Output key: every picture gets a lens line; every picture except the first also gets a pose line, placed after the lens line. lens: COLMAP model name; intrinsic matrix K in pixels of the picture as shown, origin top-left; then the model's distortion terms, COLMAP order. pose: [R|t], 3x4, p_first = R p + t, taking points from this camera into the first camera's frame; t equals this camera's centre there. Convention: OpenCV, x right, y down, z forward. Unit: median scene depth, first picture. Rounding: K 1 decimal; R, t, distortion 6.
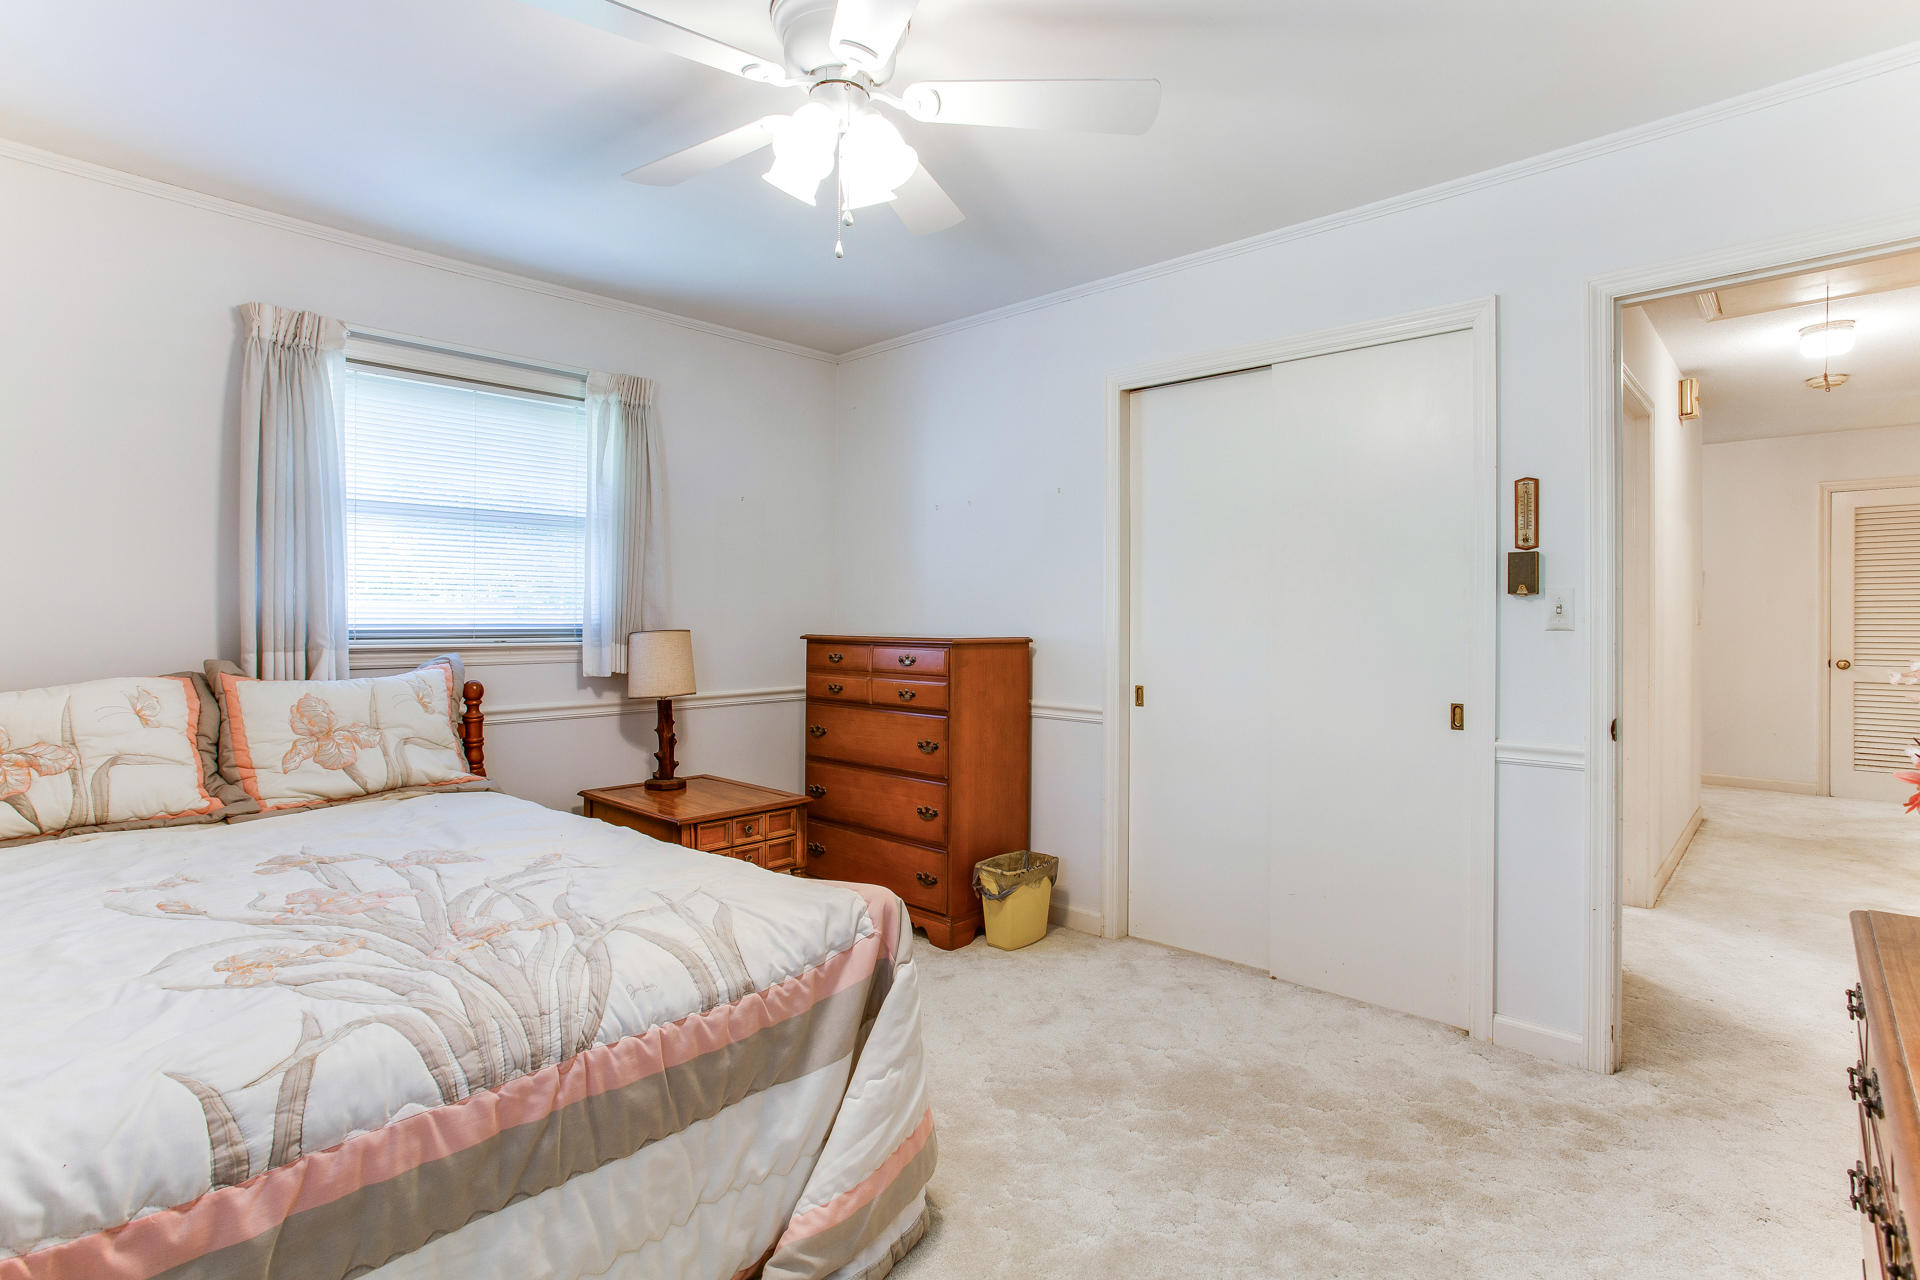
lens RADIAL K [[954.8, 0, 955.1], [0, 954.8, 628.5], [0, 0, 1]] dist [-0.002172, 0.000319]
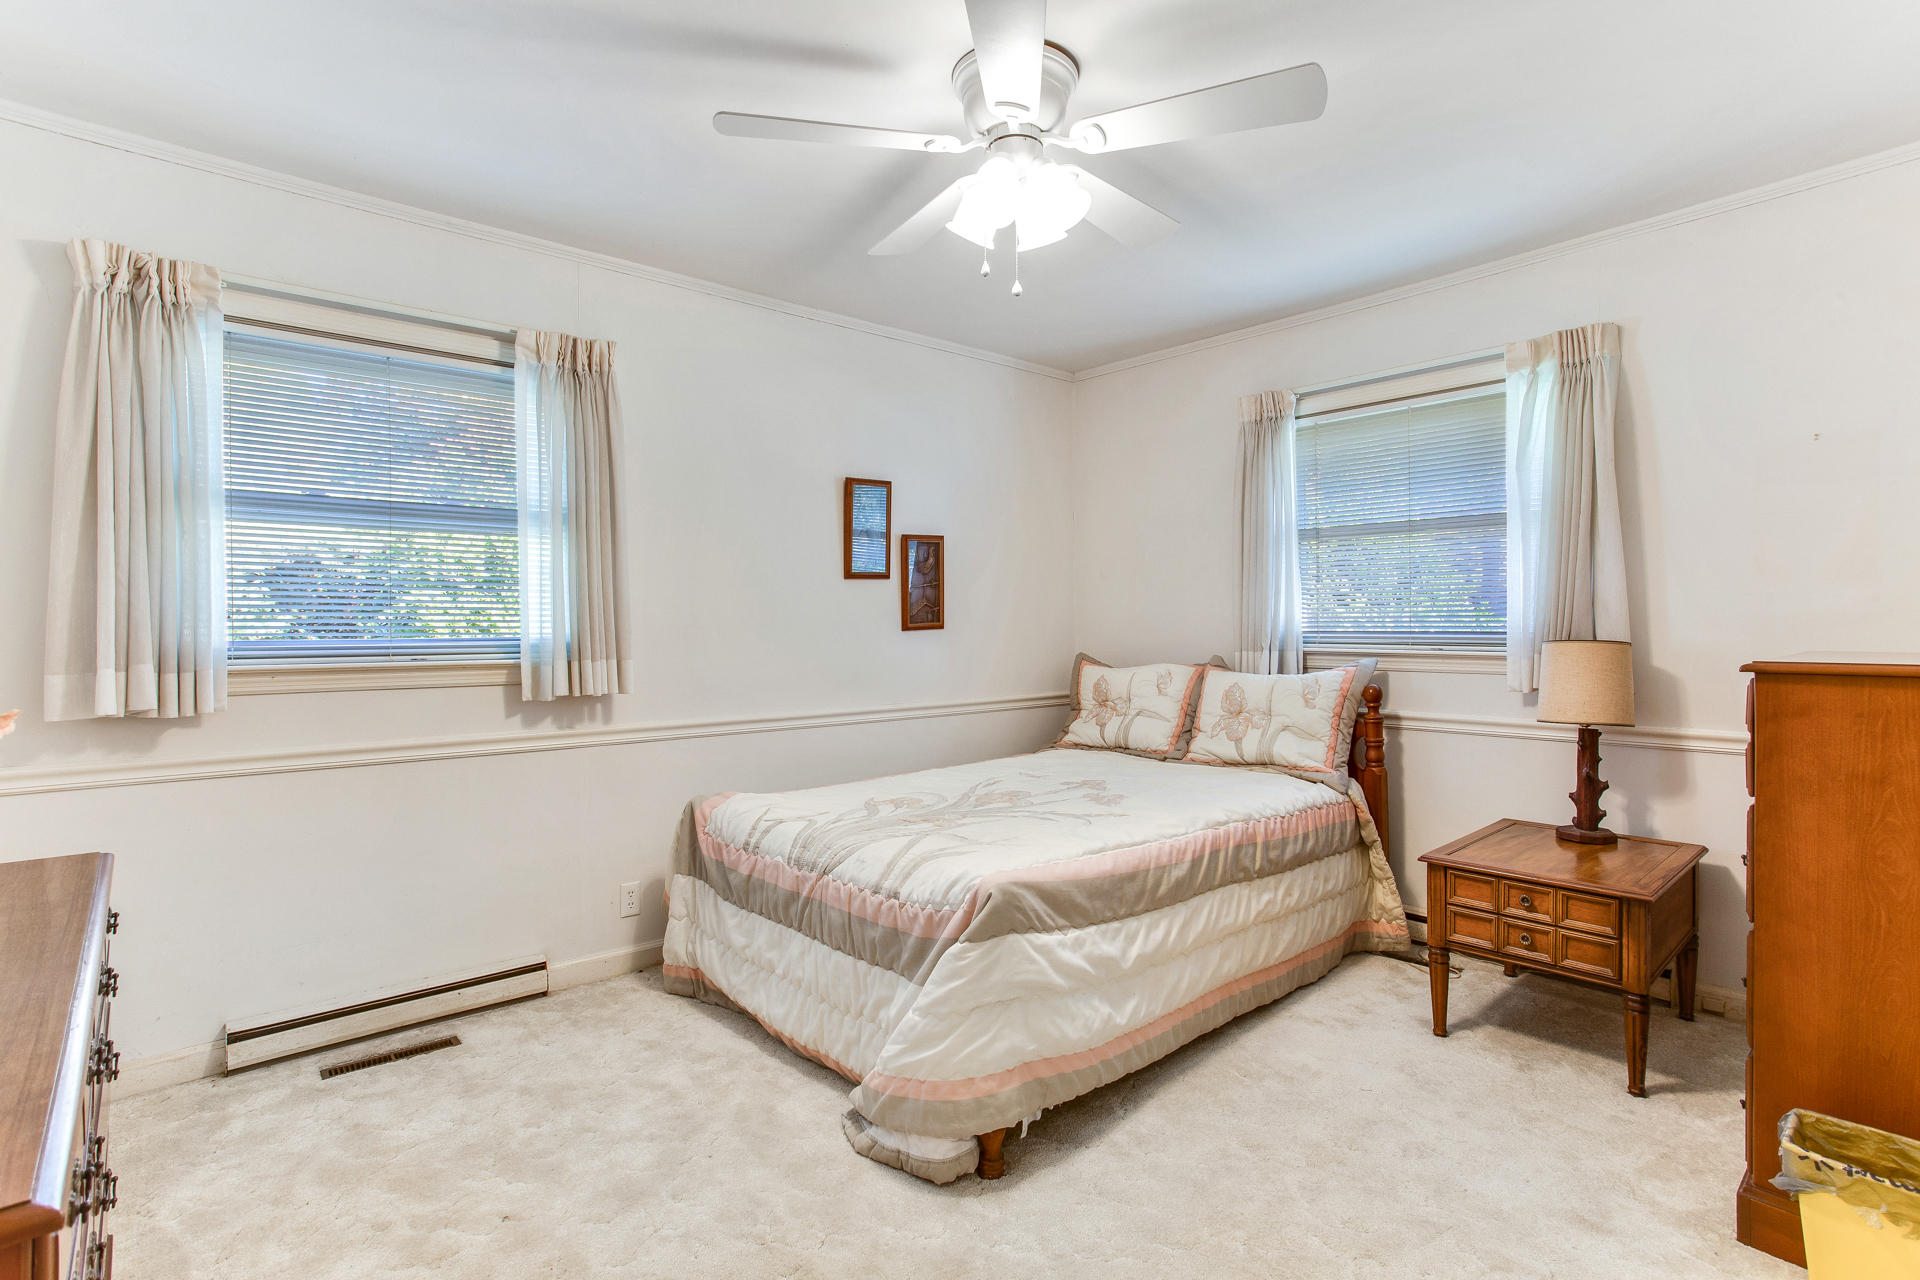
lens RADIAL K [[954.8, 0, 955.1], [0, 954.8, 628.5], [0, 0, 1]] dist [-0.002172, 0.000319]
pose [[-0.112819, 0.002029, -0.993614, 0.819938], [-0.004675, 0.999986, 0.002572, -0.011319], [0.993605, 0.004935, -0.112808, 0.880477]]
